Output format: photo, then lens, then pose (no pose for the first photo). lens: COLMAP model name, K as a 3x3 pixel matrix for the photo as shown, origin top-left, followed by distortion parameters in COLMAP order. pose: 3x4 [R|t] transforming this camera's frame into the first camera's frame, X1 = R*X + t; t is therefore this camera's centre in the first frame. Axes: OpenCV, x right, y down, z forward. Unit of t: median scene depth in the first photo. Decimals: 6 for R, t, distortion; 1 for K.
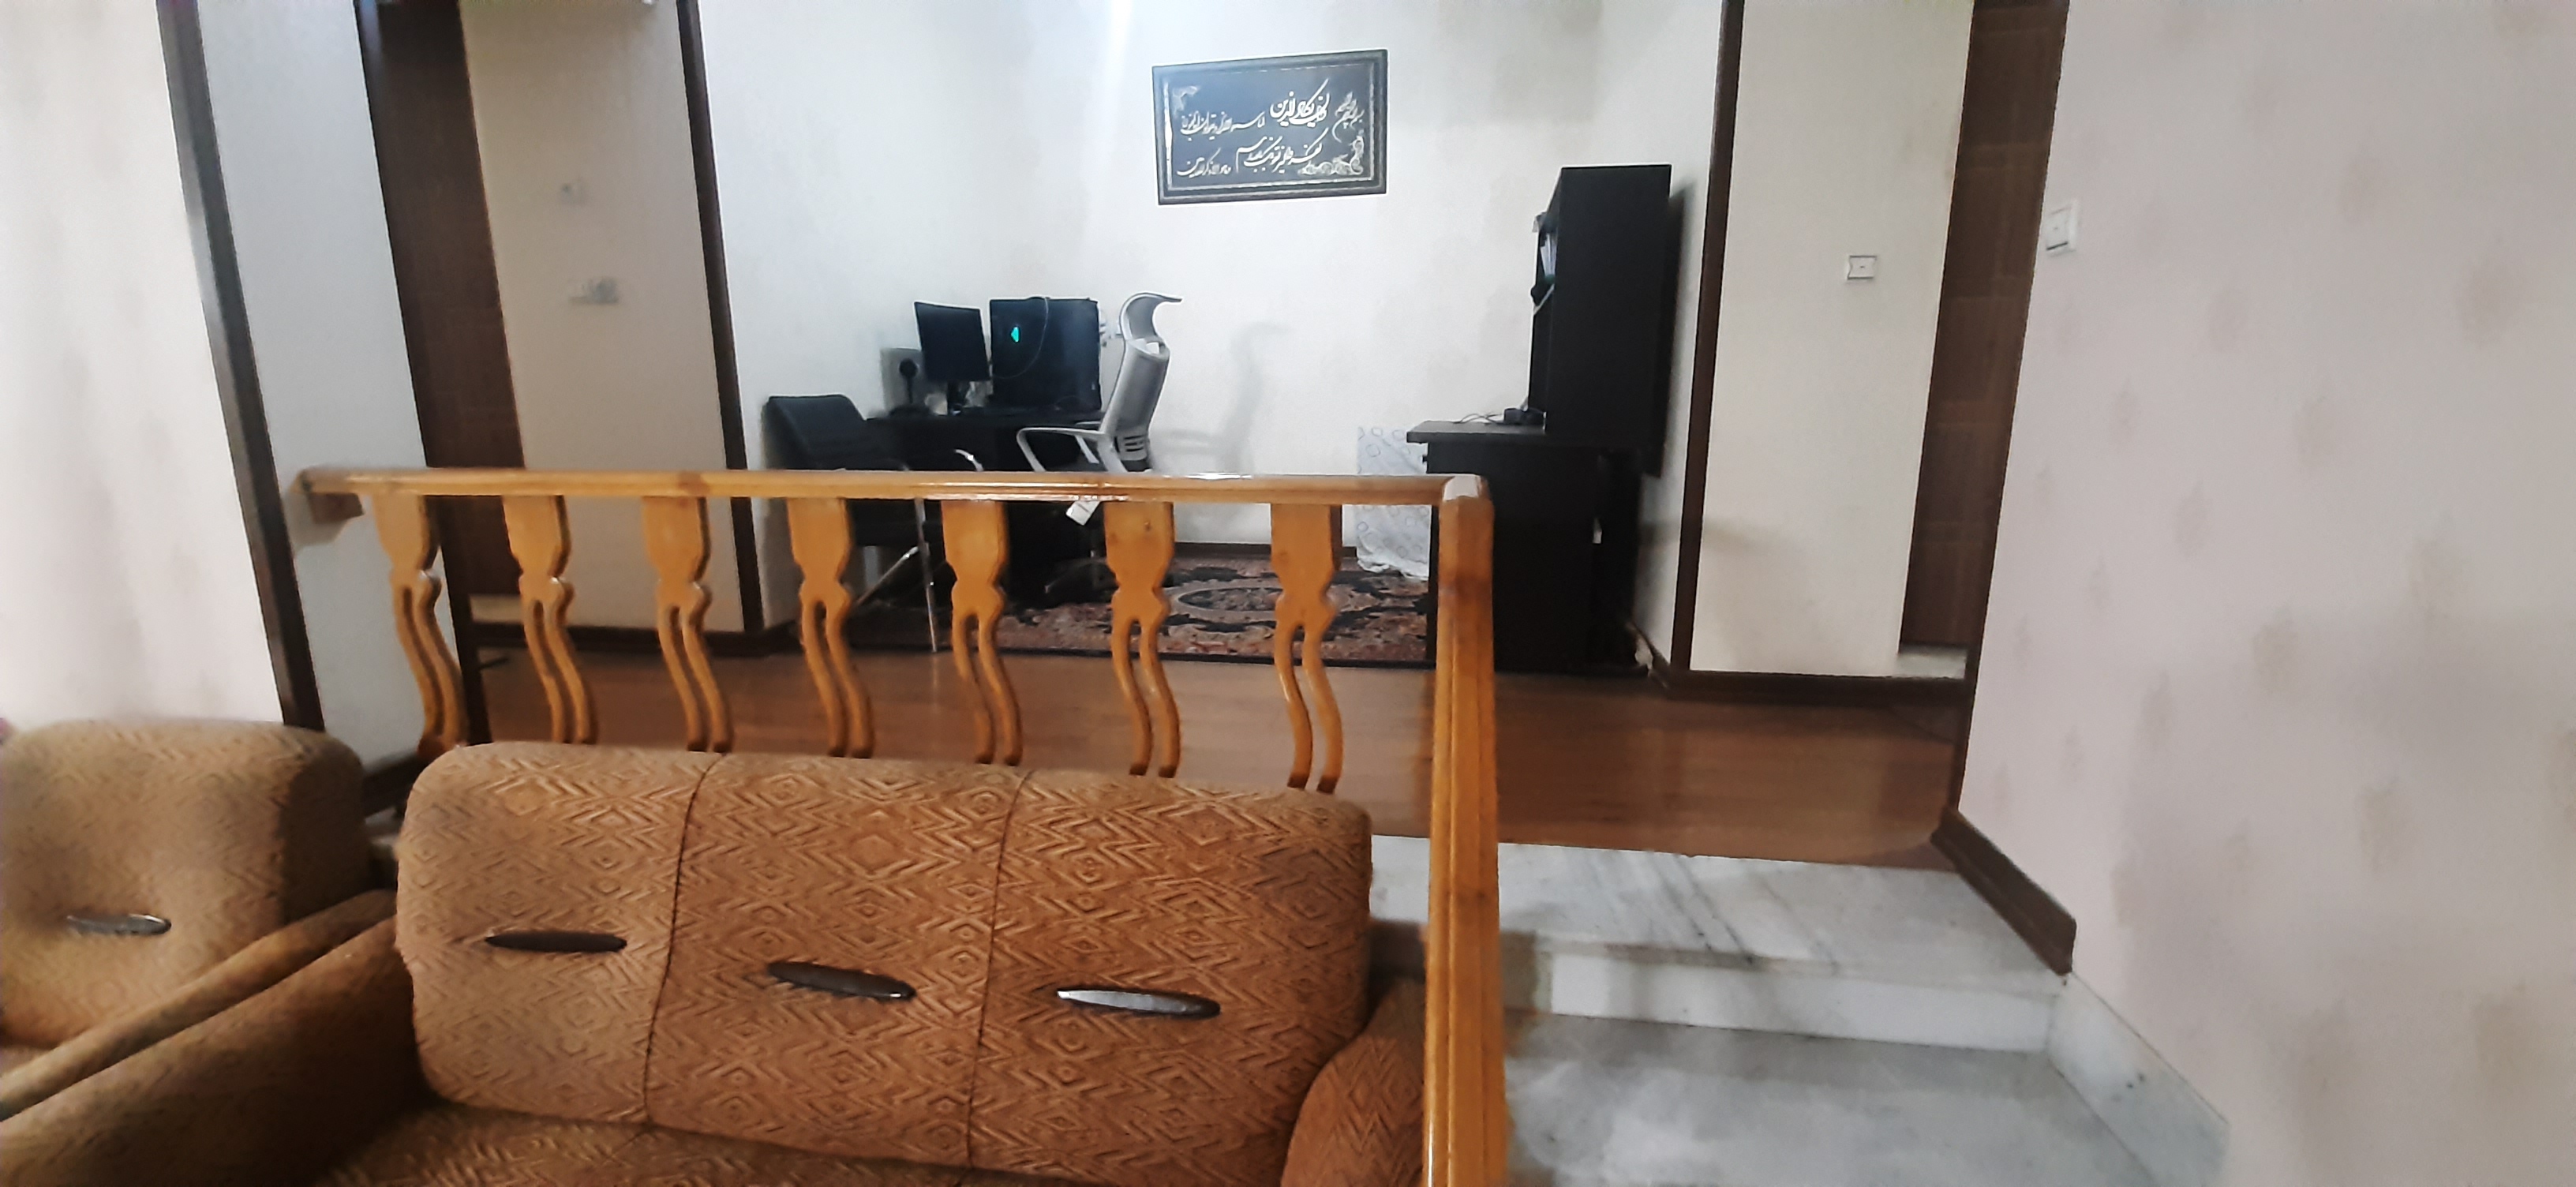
lens RADIAL K [[1010.7, 0, 1290.9], [0, 1010.7, 587.6], [0, 0, 1]] dist [0.016316, -0.014547]
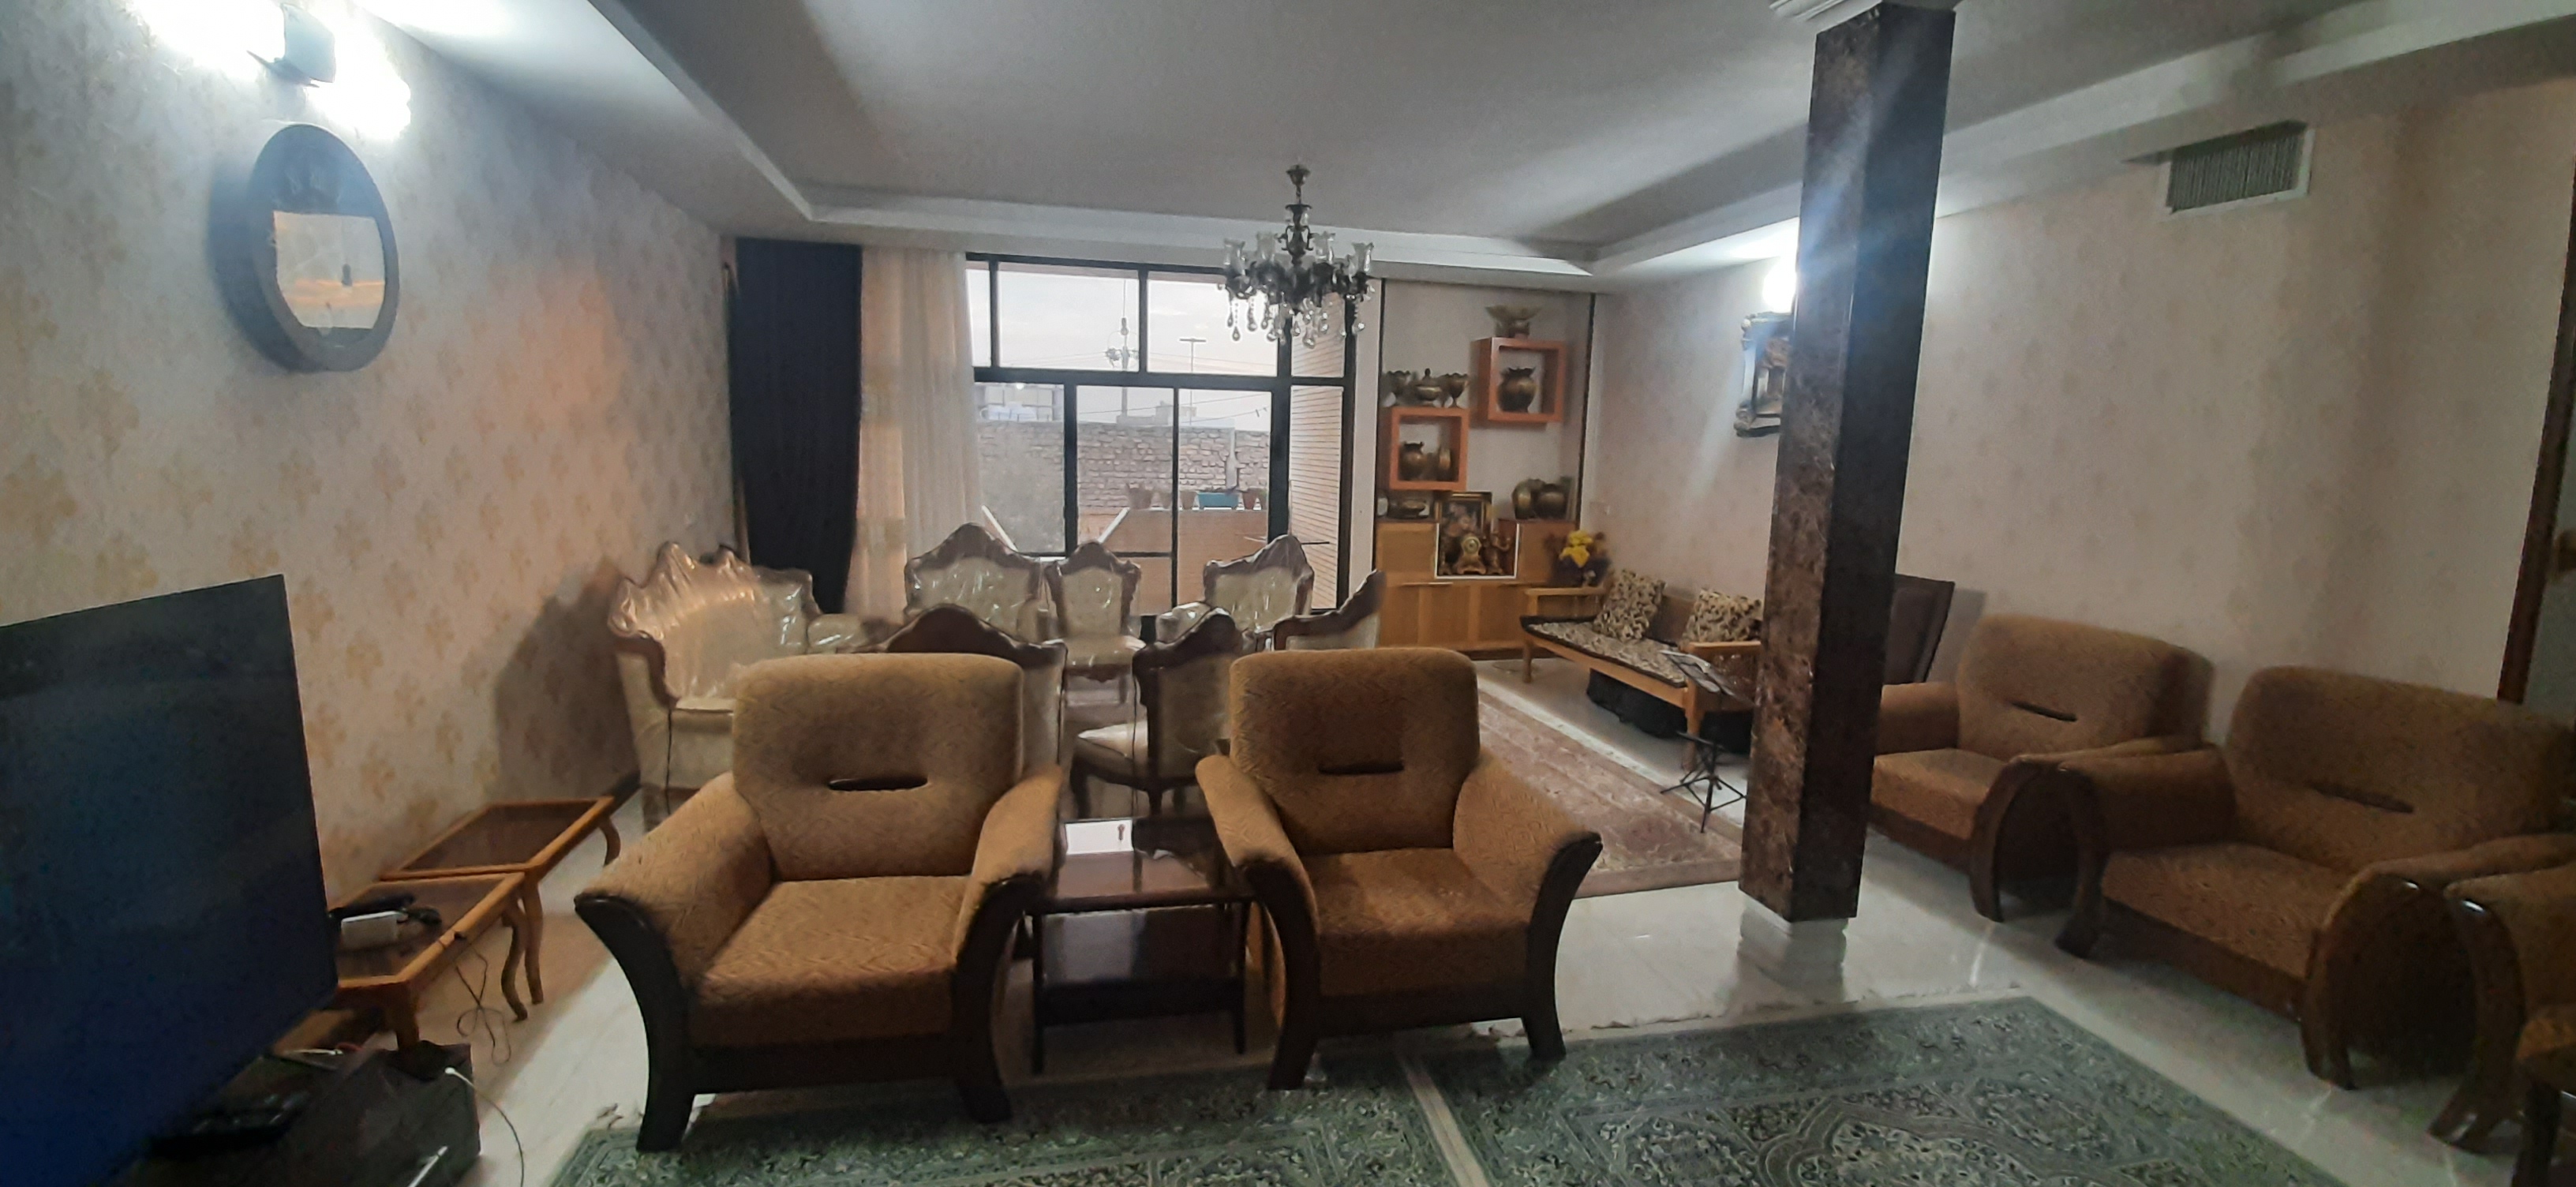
lens RADIAL K [[1047.2, 0, 1287.7], [0, 1047.2, 575.1], [0, 0, 1]] dist [-0.000890, 0.000021]
pose [[0.390510, 0.133291, -0.910898, -0.243178], [-0.203974, 0.977397, 0.055577, 0.160511], [0.897717, 0.164096, 0.408872, -0.830018]]
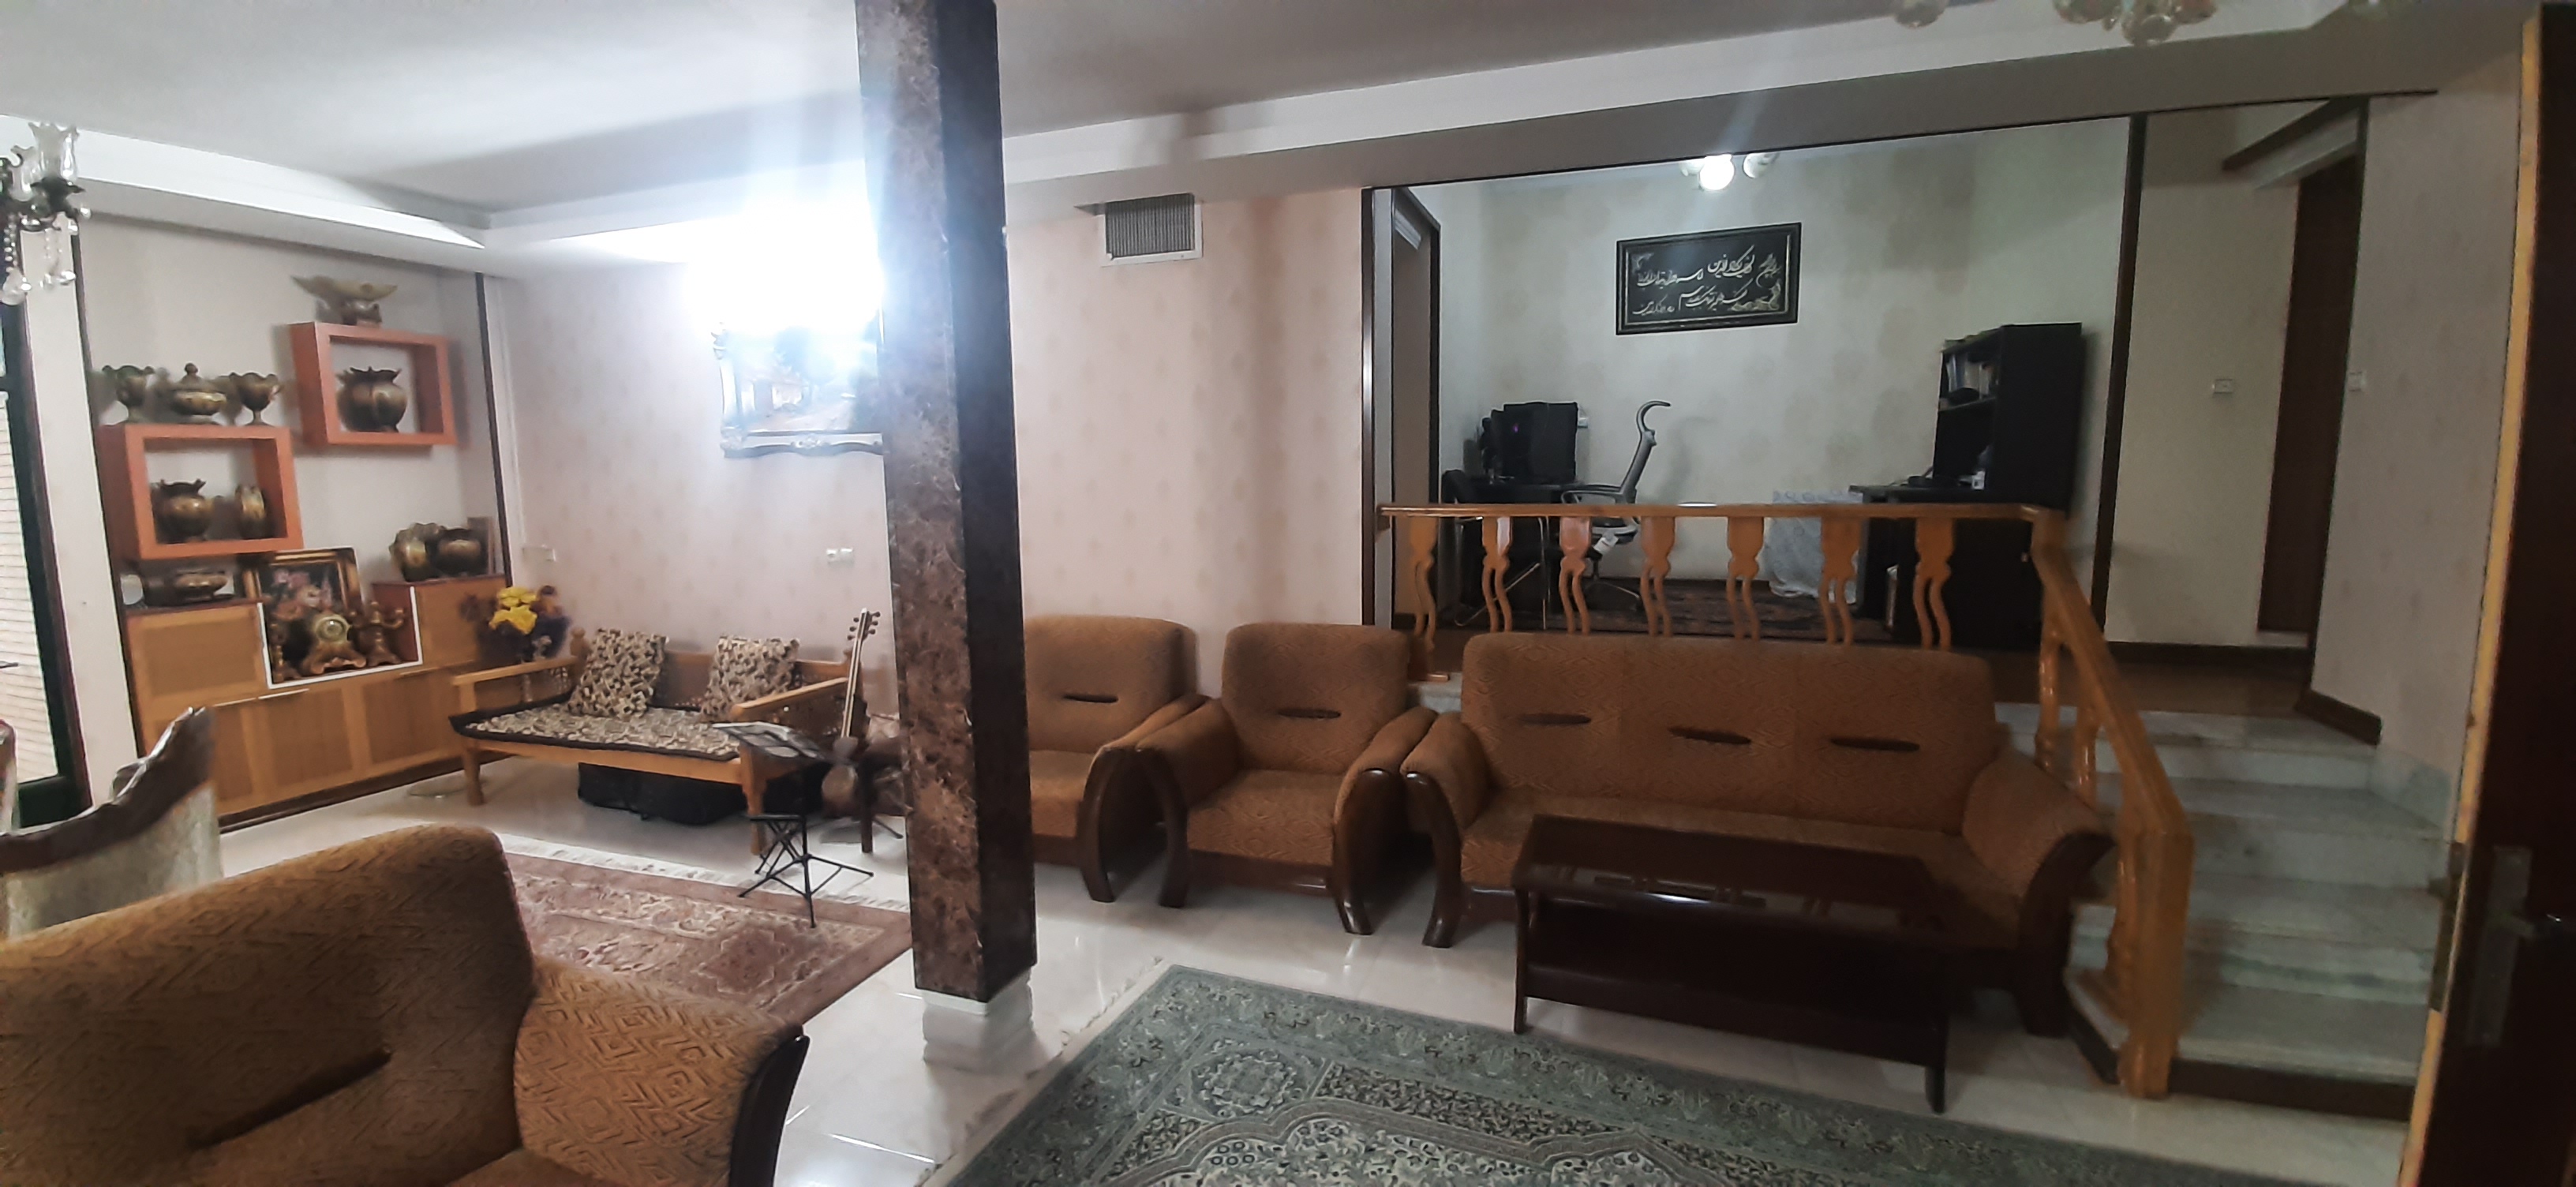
lens RADIAL K [[1010.7, 0, 1290.9], [0, 1010.7, 587.6], [0, 0, 1]] dist [0.016316, -0.014547]
pose [[0.982478, 0.015235, -0.185757, -0.533692], [-0.028915, 0.997046, -0.071159, 0.145605], [0.184124, 0.075284, 0.980016, -0.748966]]
